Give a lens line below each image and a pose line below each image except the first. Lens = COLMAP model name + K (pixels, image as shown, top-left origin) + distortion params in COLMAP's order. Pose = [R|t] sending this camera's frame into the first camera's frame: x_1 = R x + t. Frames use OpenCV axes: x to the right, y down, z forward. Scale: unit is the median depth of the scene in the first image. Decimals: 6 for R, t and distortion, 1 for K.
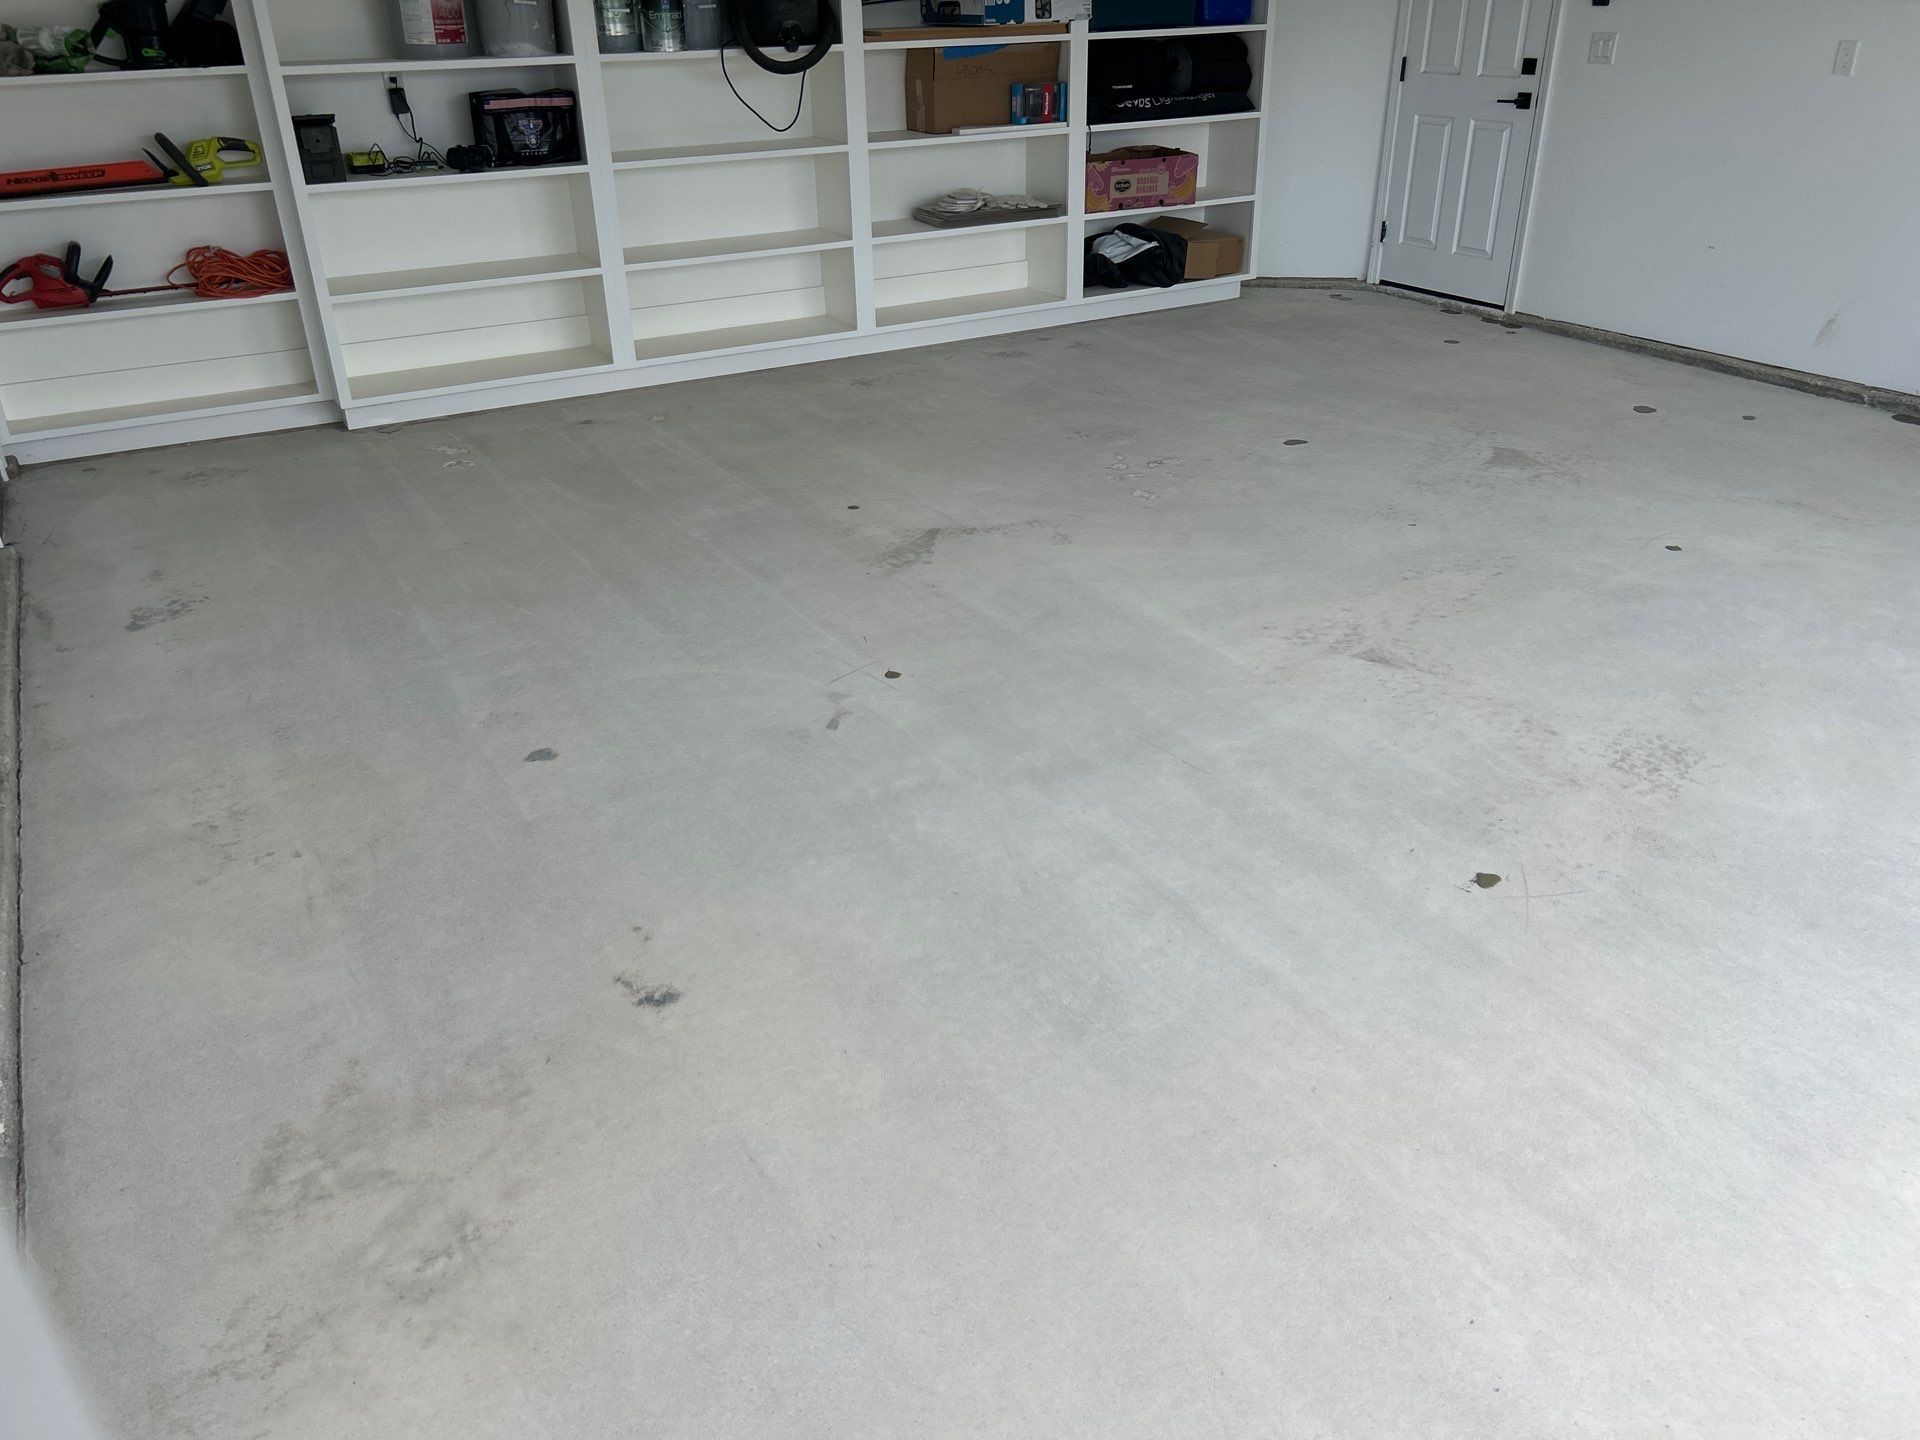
lens RADIAL K [[1470.8, 0, 962.5], [0, 1470.8, 693.9], [0, 0, 1]] dist [0.050656, -0.043987]
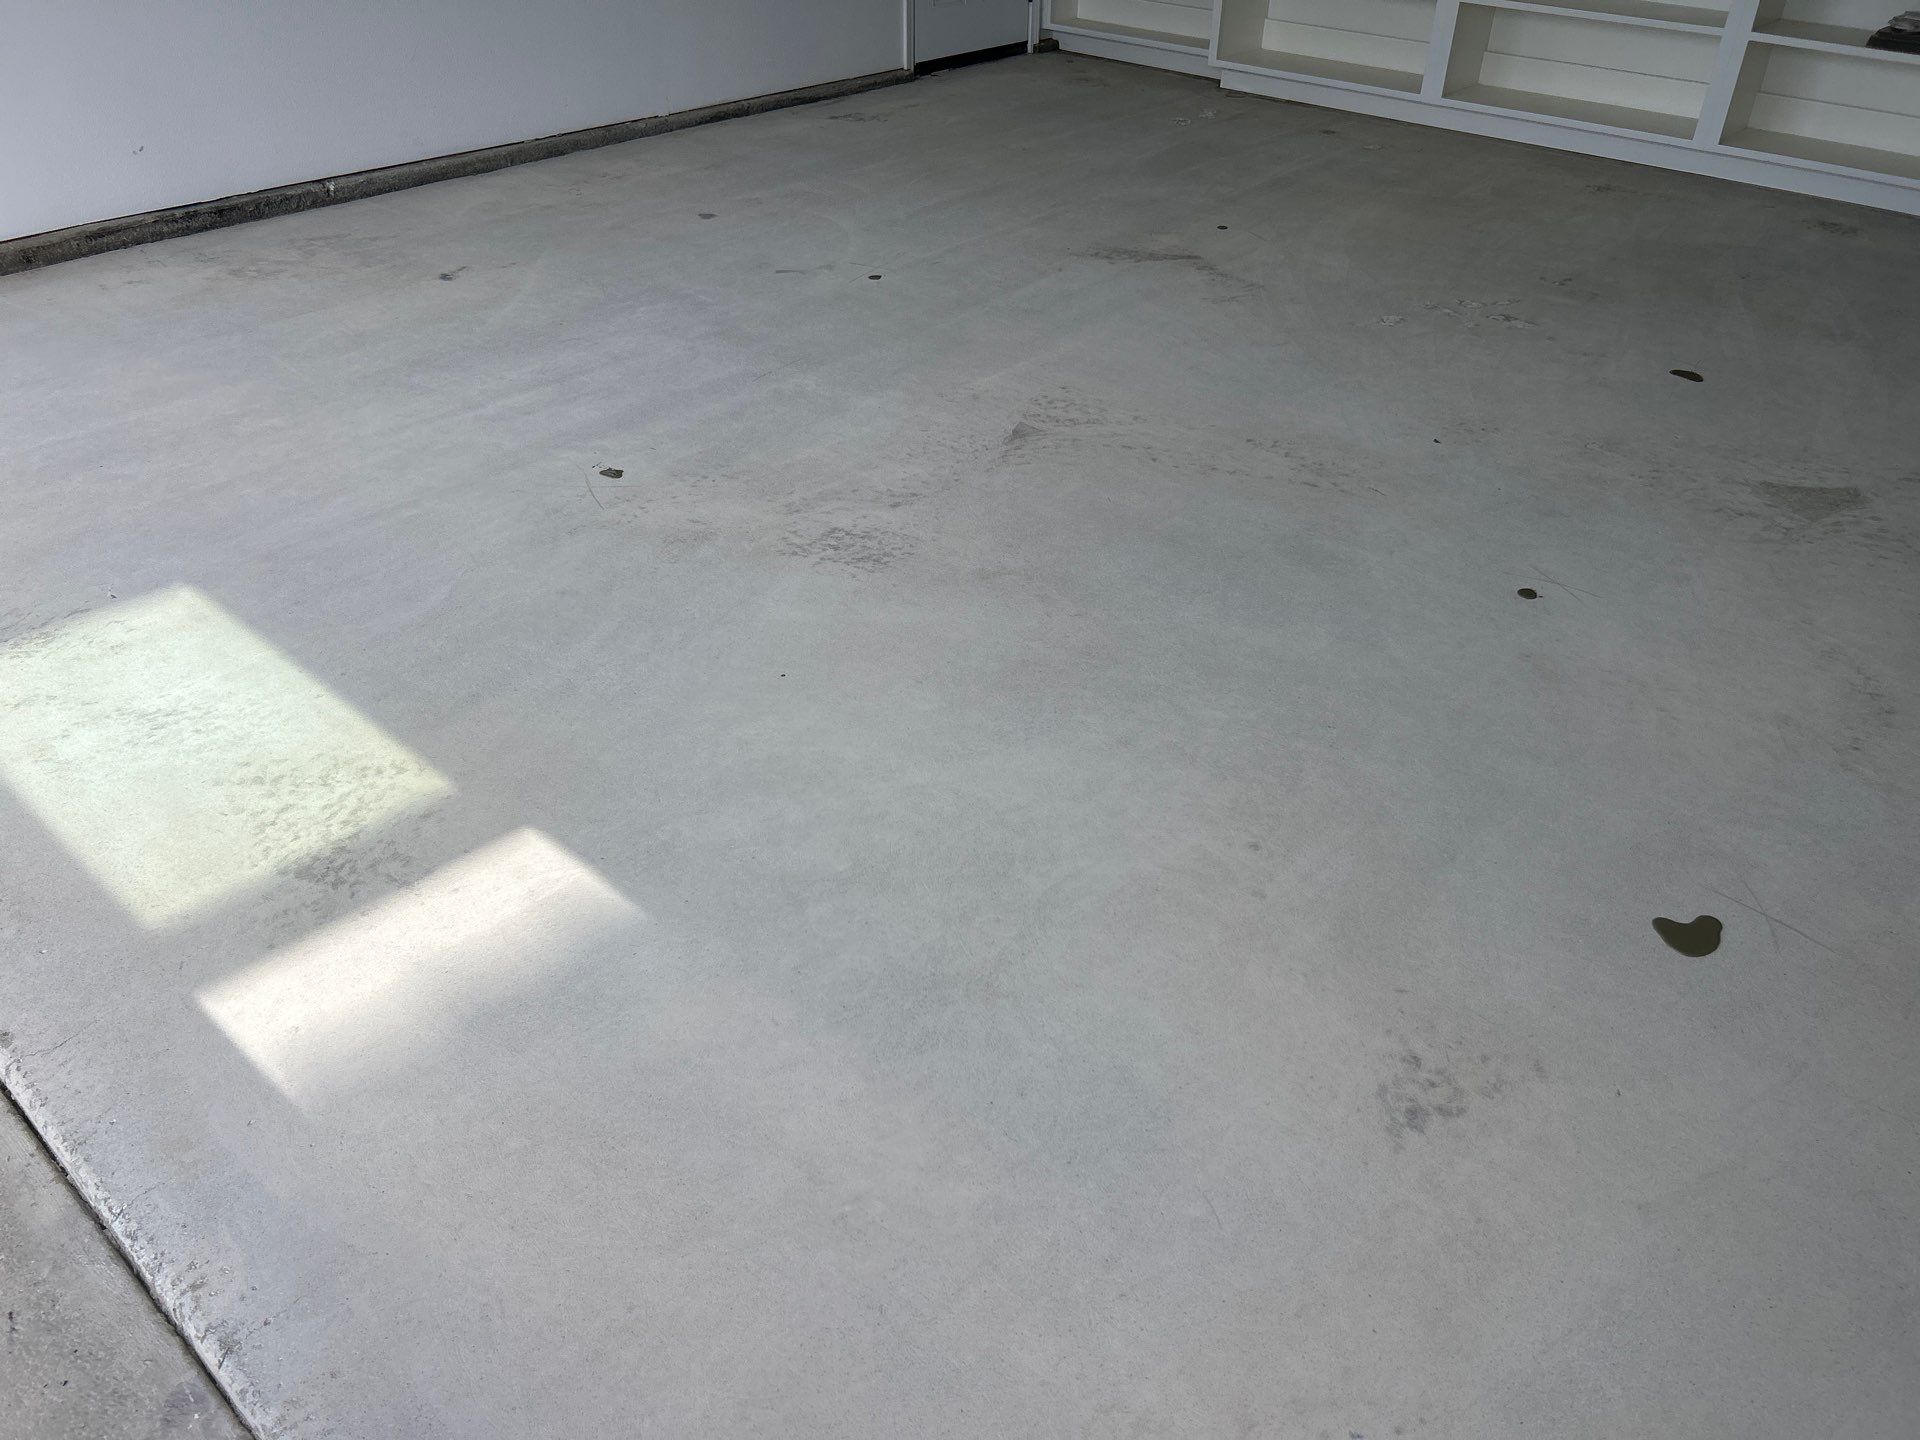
lens RADIAL K [[1492.7, 0, 957.6], [0, 1492.7, 708.2], [0, 0, 1]] dist [0.042447, -0.047307]
pose [[0.283969, 0.549761, -0.785573, 0.813523], [-0.440145, 0.802618, 0.402586, -0.182203], [0.851841, 0.231444, 0.469893, 0.387756]]
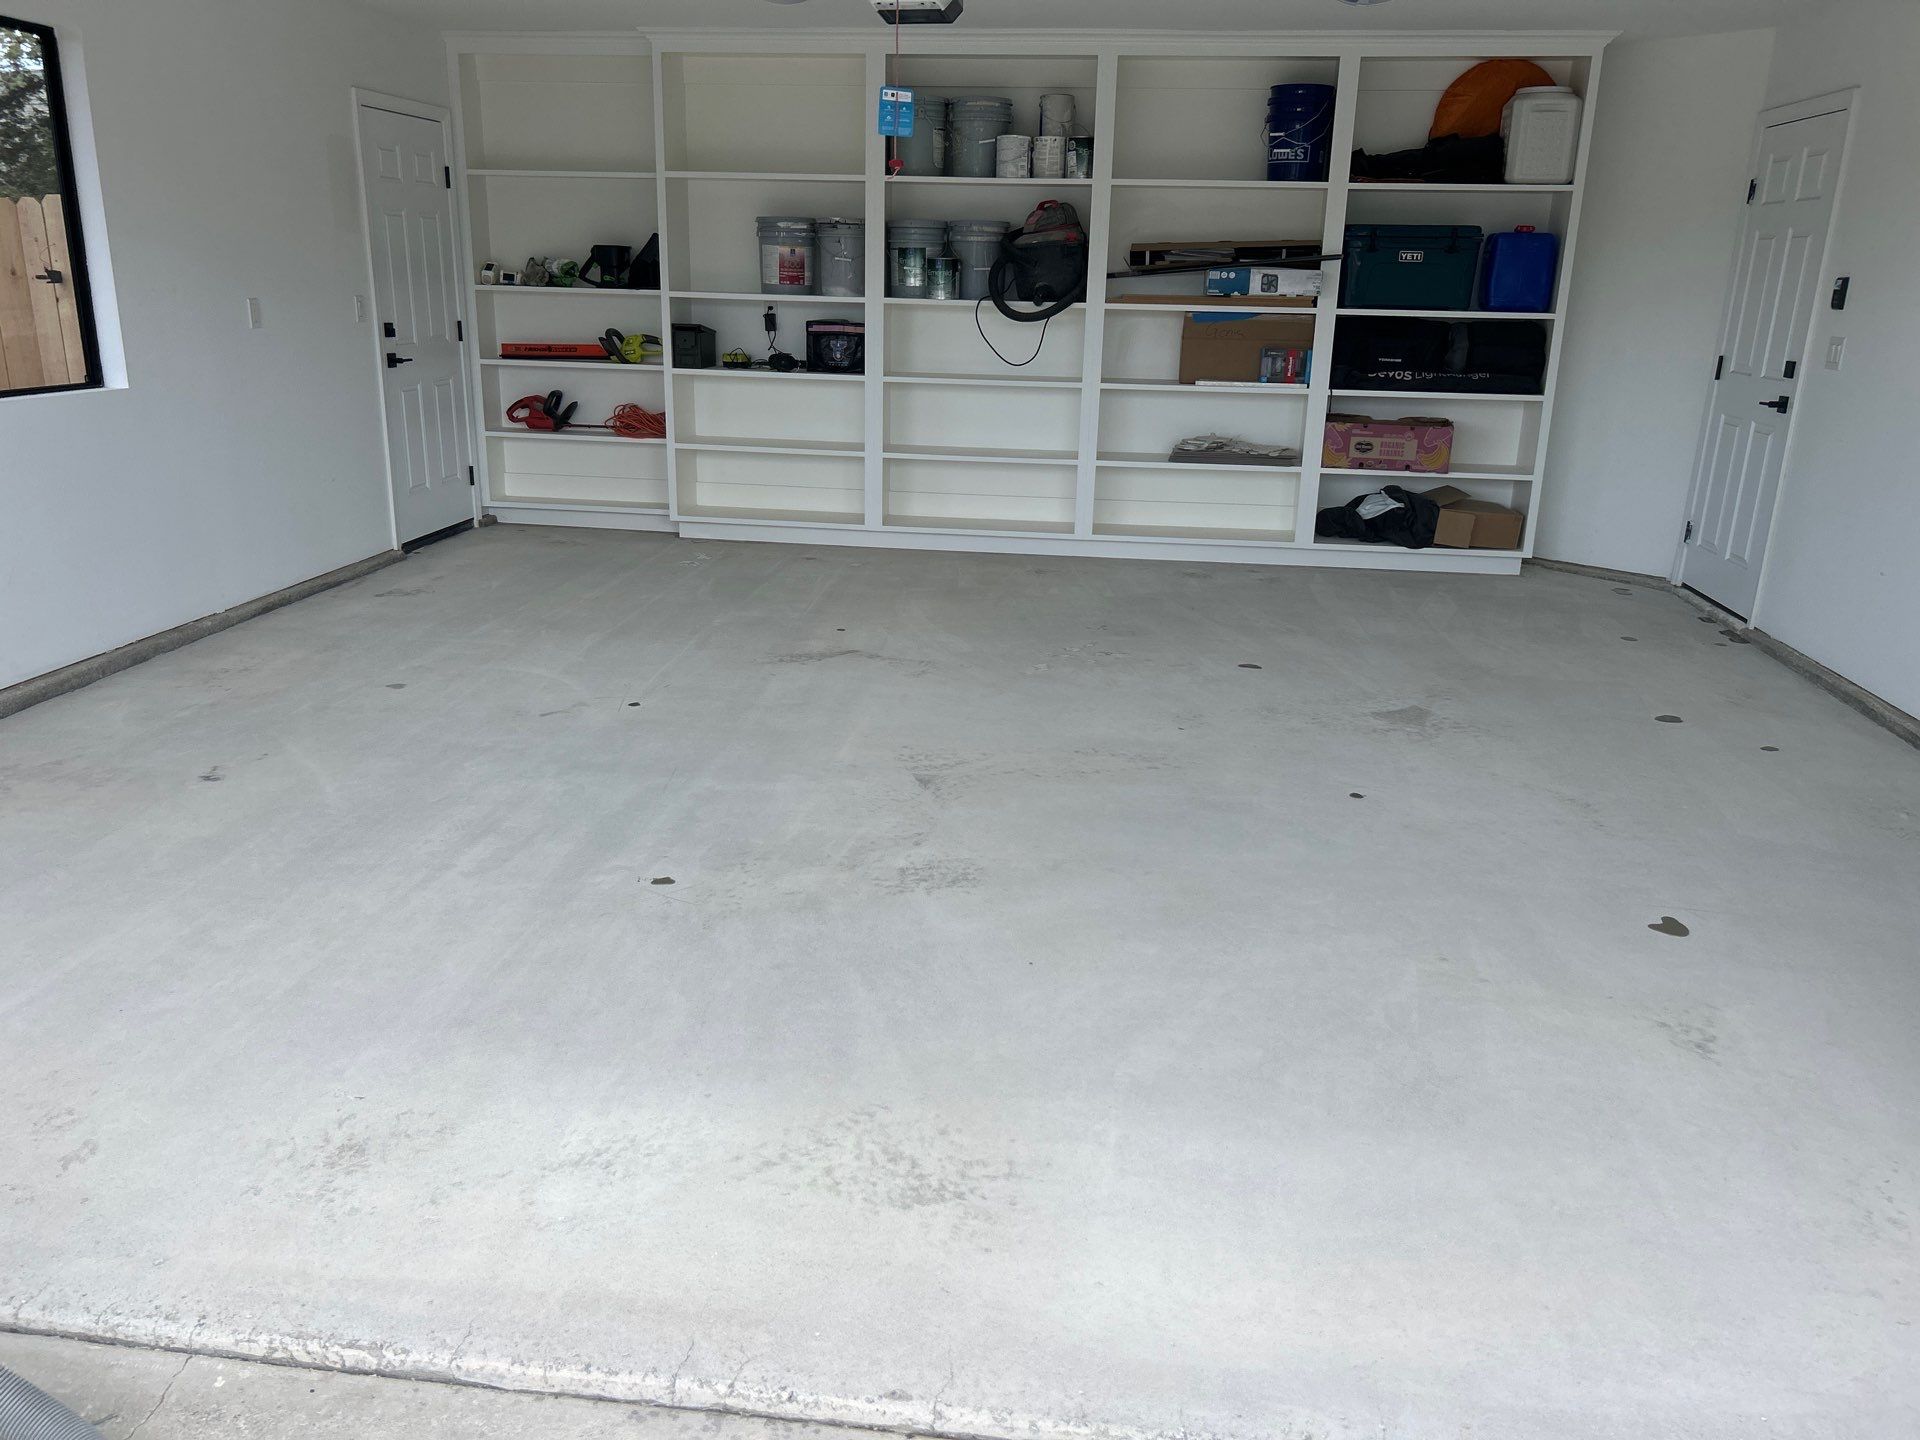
lens RADIAL K [[1460.7, 0, 960.0], [0, 1460.7, 720.0], [0, 0, 1]] dist [0.102503, -0.157661]
pose [[0.791848, 0.213332, -0.572246, 0.686331], [-0.302388, 0.951042, -0.063885, -0.002378], [0.530601, 0.223628, 0.817590, 0.032570]]
